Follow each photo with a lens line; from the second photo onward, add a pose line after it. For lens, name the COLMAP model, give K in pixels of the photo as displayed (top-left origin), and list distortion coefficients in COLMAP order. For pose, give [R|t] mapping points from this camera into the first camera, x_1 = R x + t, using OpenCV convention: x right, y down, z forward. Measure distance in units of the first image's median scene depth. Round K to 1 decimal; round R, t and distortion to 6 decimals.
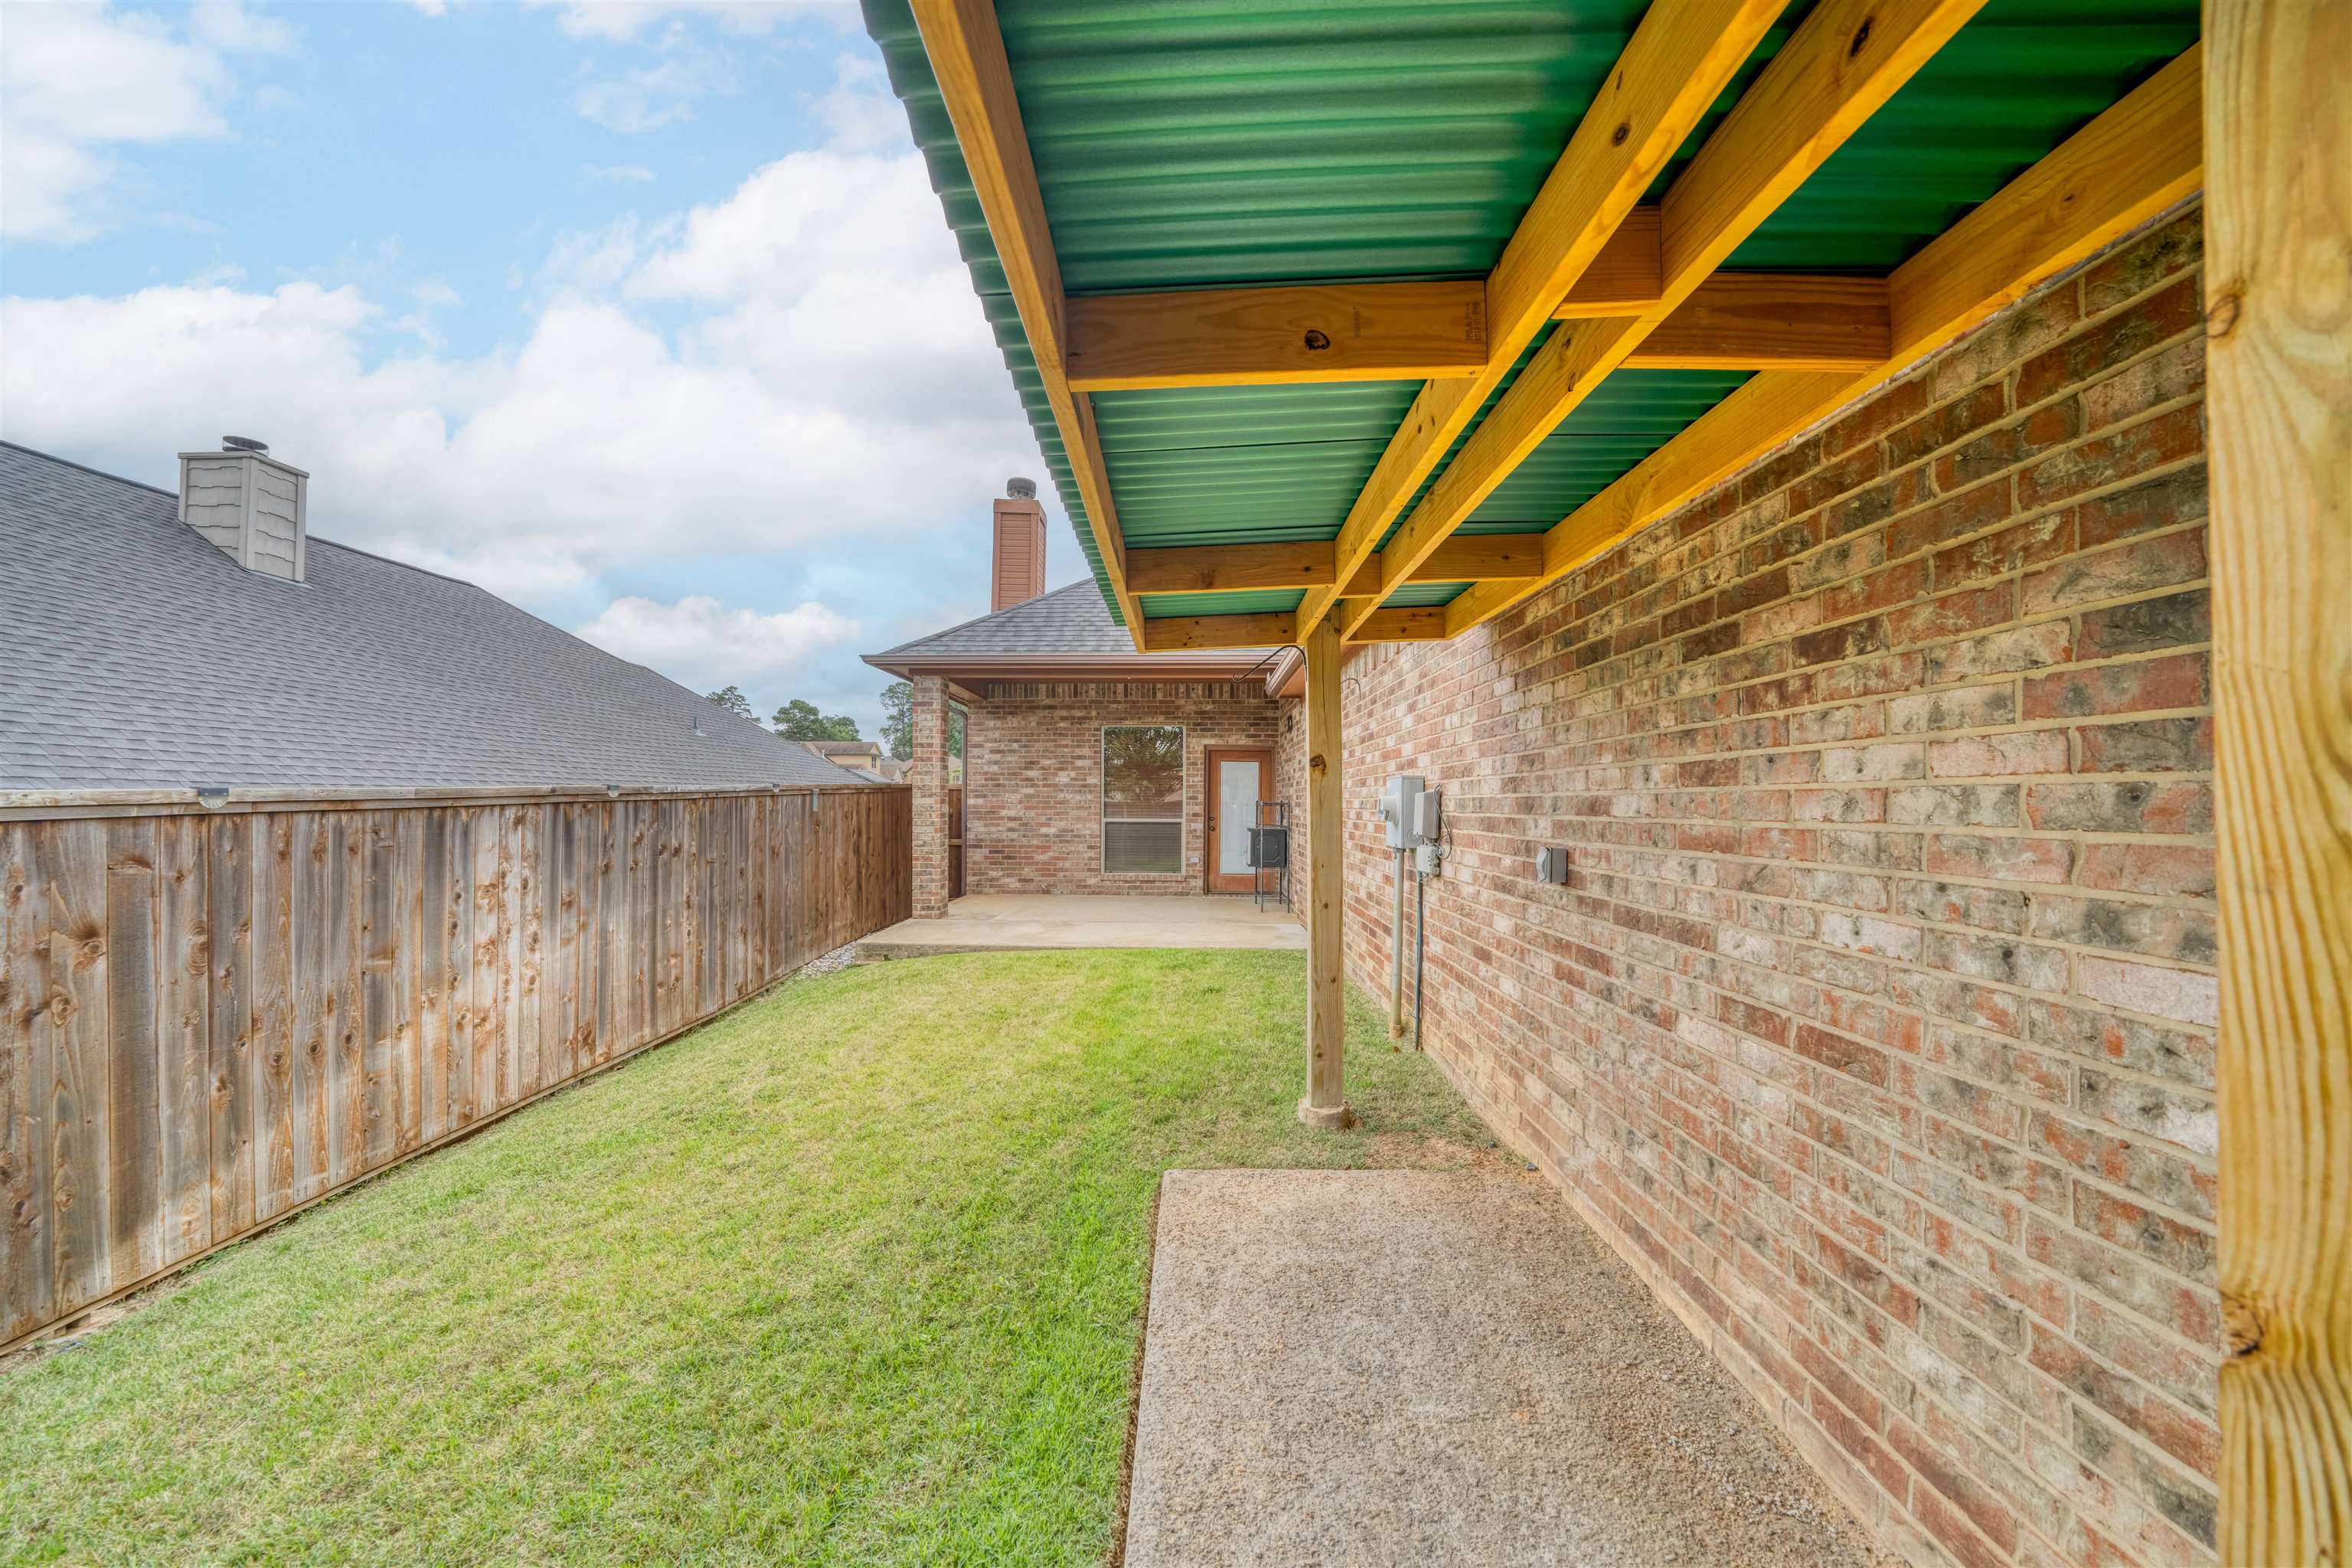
lens RADIAL K [[829.4, 0, 1159.2], [0, 829.4, 797.5], [0, 0, 1]] dist [-0.030745, 0.004645]
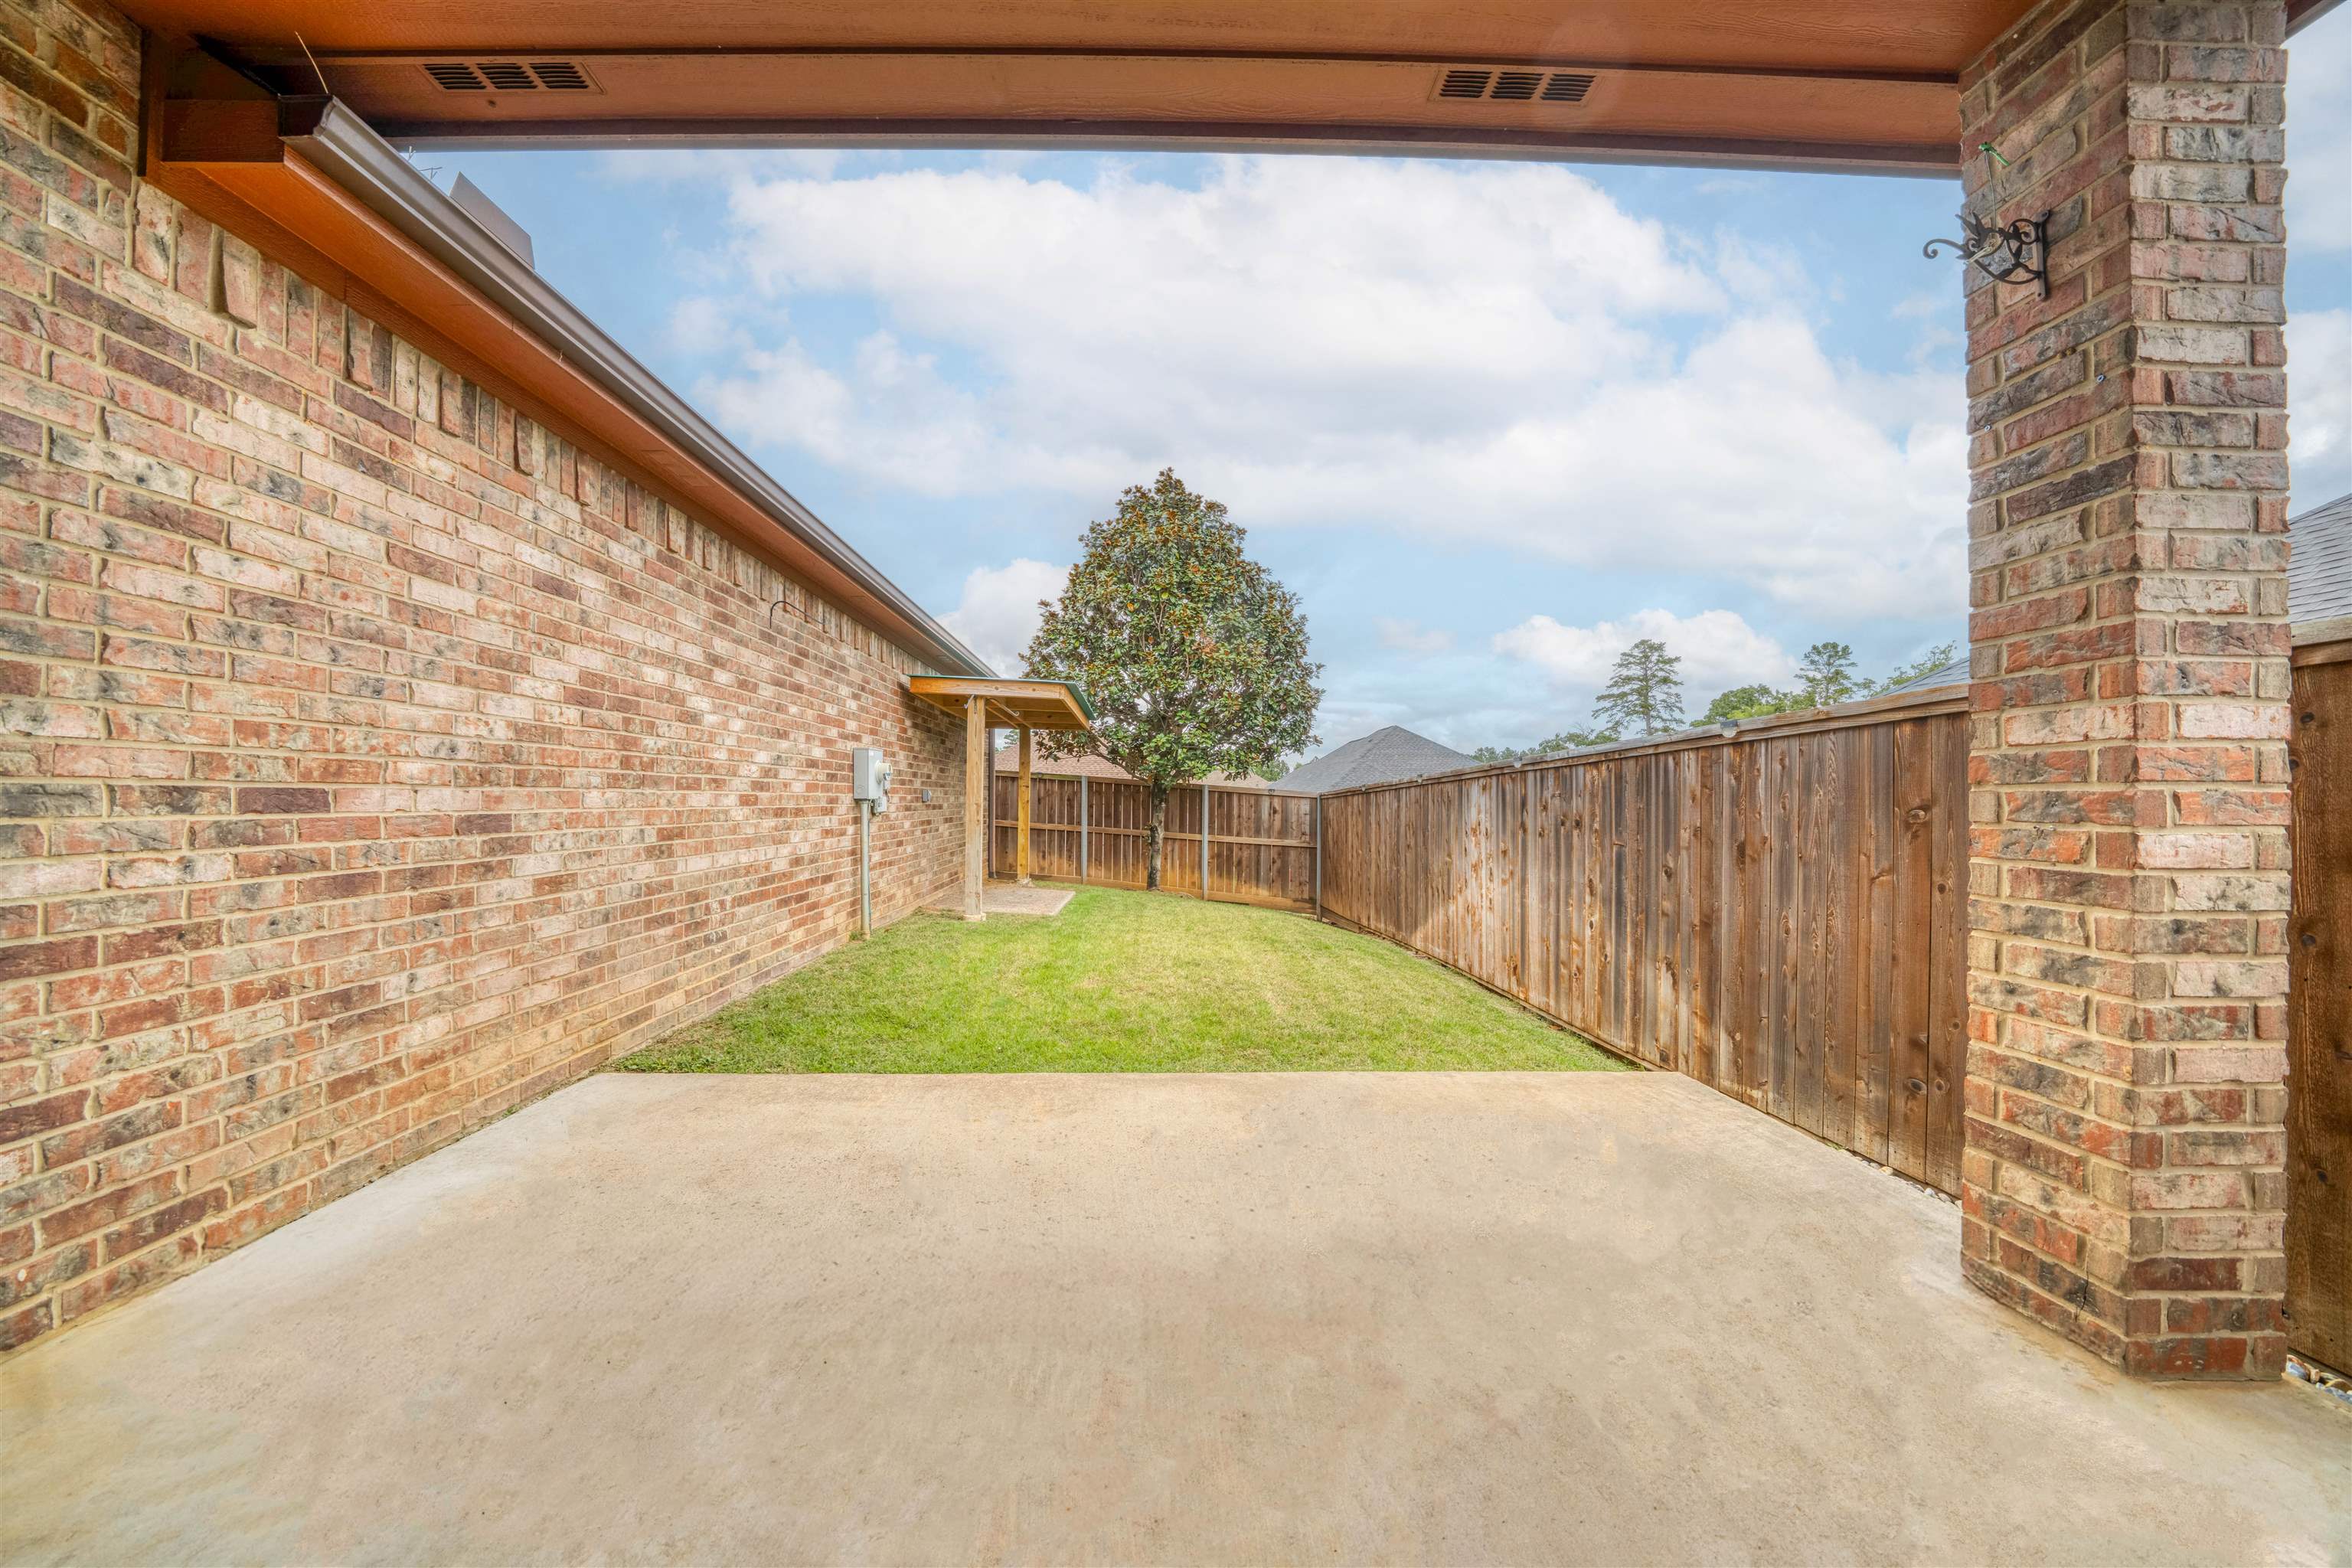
lens RADIAL K [[829.4, 0, 1159.2], [0, 829.4, 797.5], [0, 0, 1]] dist [-0.030745, 0.004645]
pose [[-0.998239, -0.009045, -0.058629, -0.091001], [-0.008549, 0.999926, -0.008711, 0.049188], [0.058703, -0.008195, -0.998242, 1.840568]]
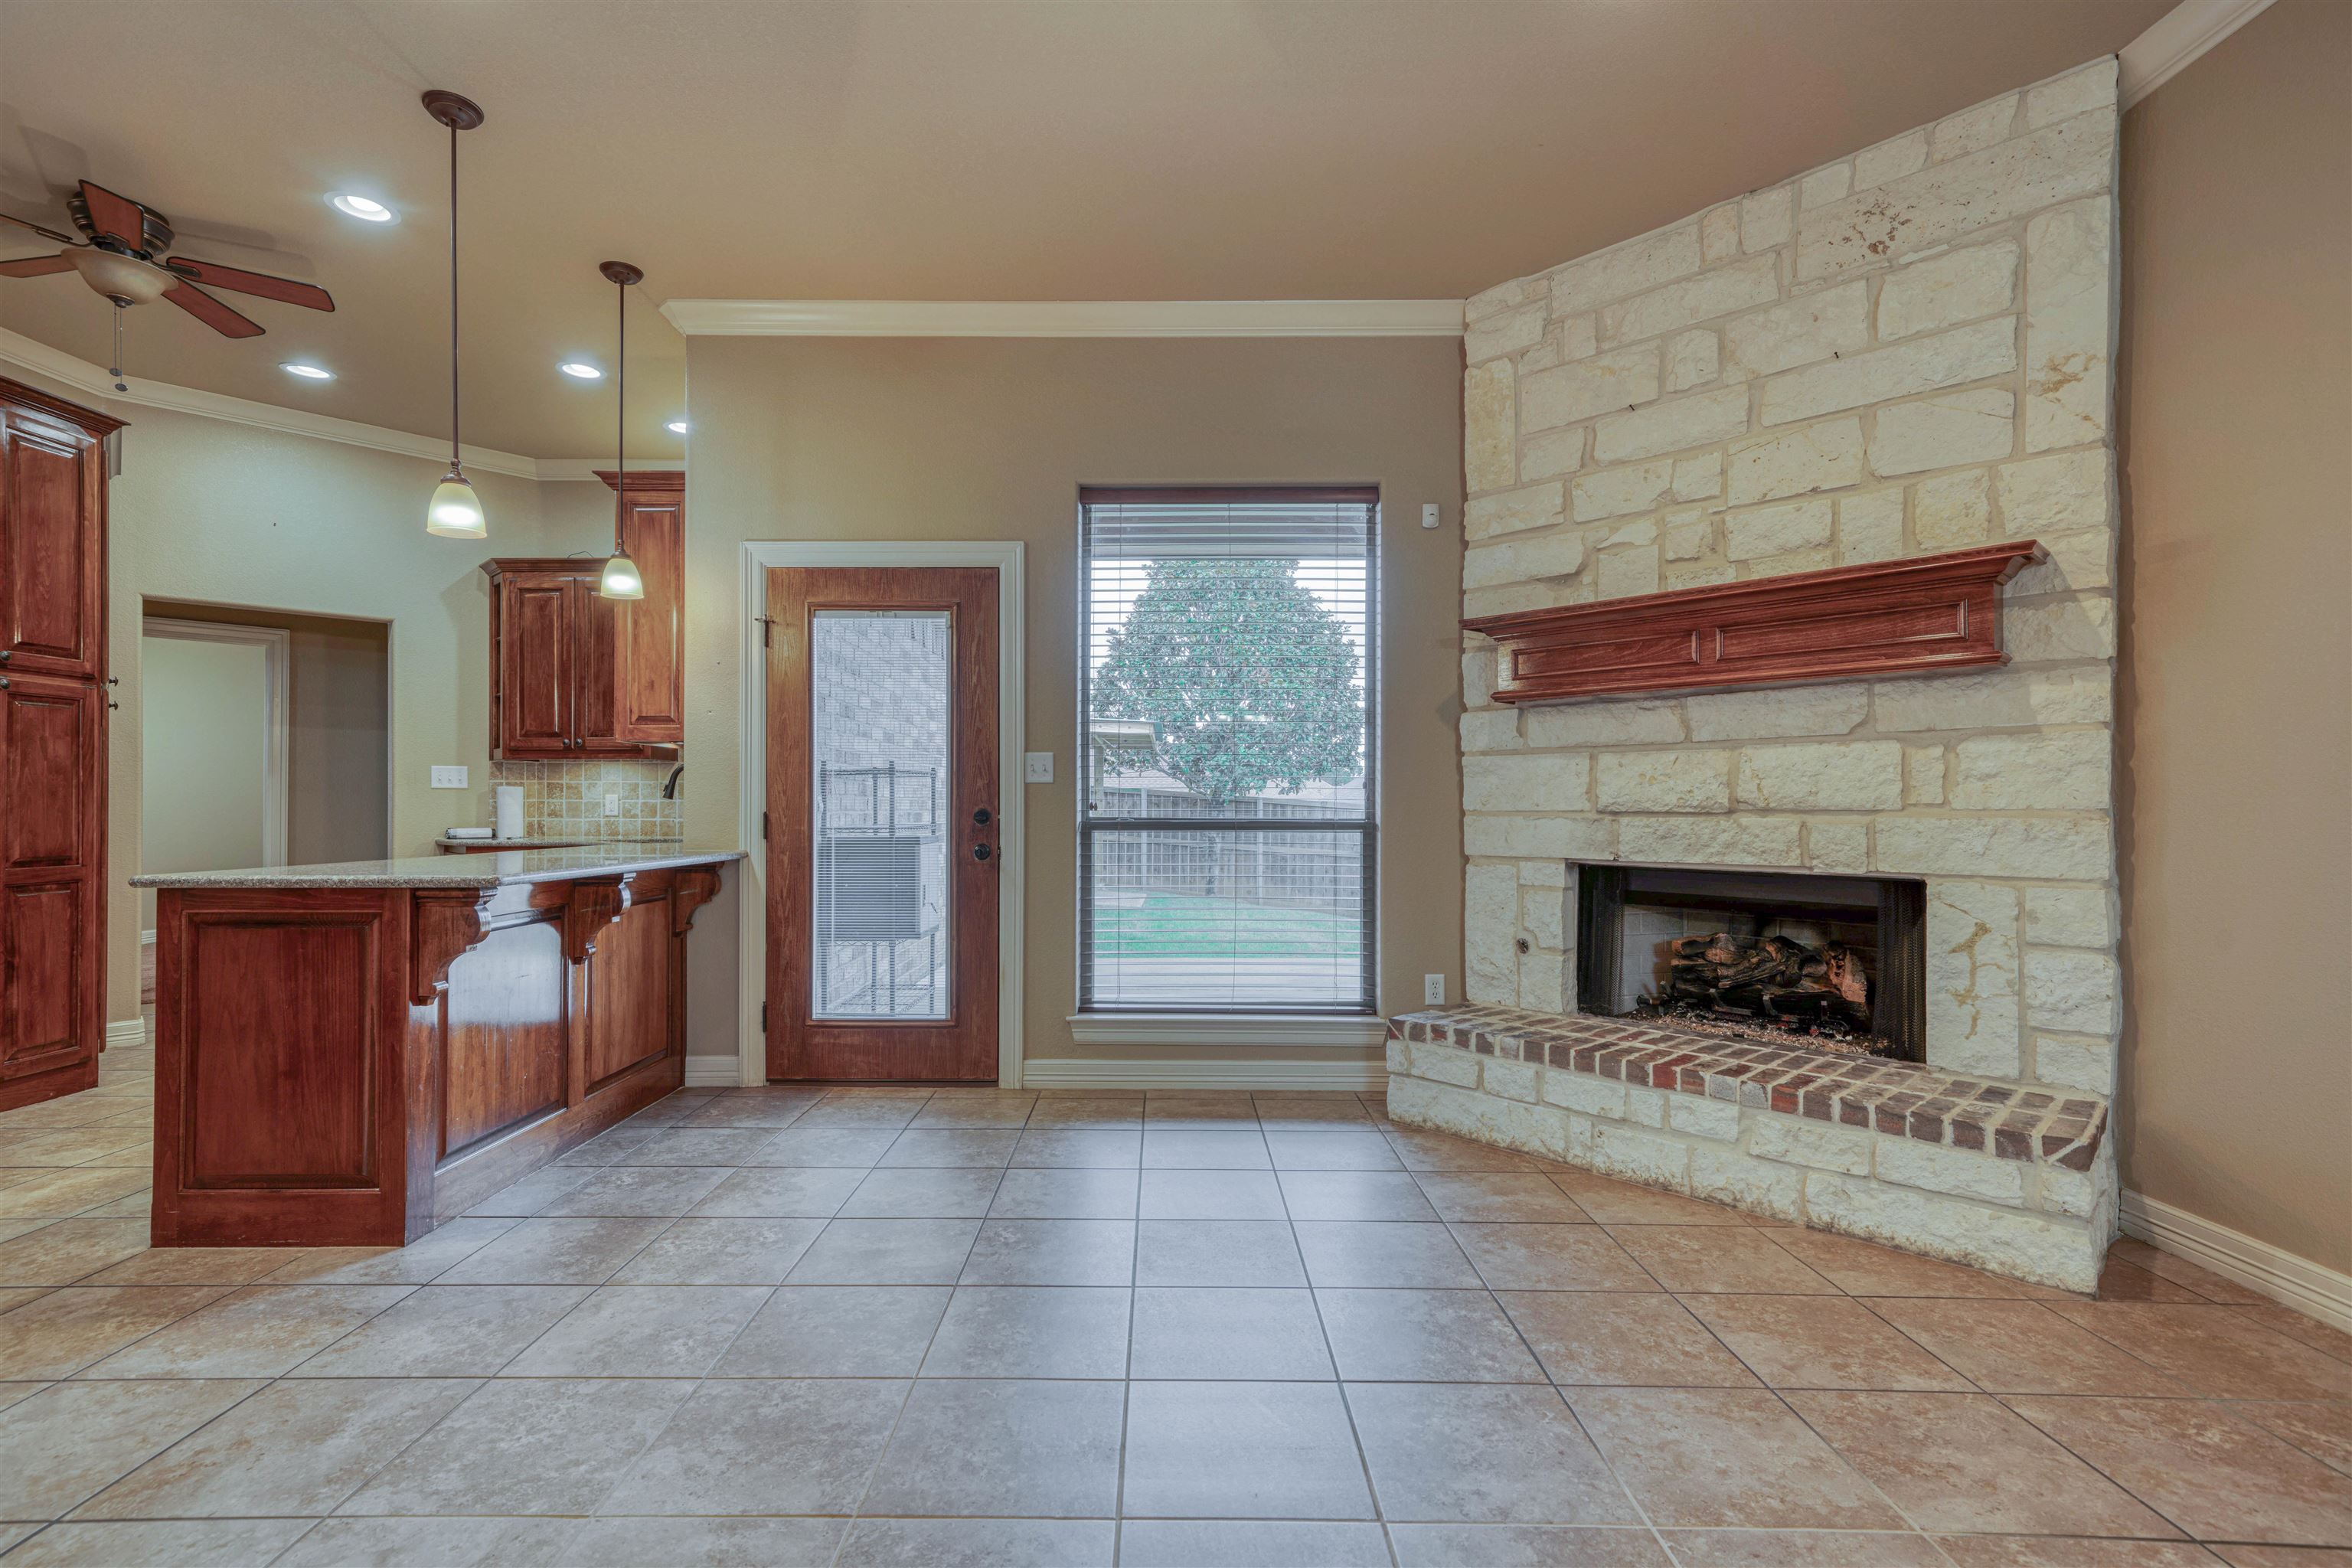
lens RADIAL K [[1069.9, 0, 1145.0], [0, 1069.9, 798.9], [0, 0, 1]] dist [0.011211, 0.000395]
pose [[-0.999872, -0.006718, -0.014530, 0.032318], [-0.006497, 0.999863, -0.015202, 0.046547], [0.014630, -0.015106, -0.999779, 2.699157]]
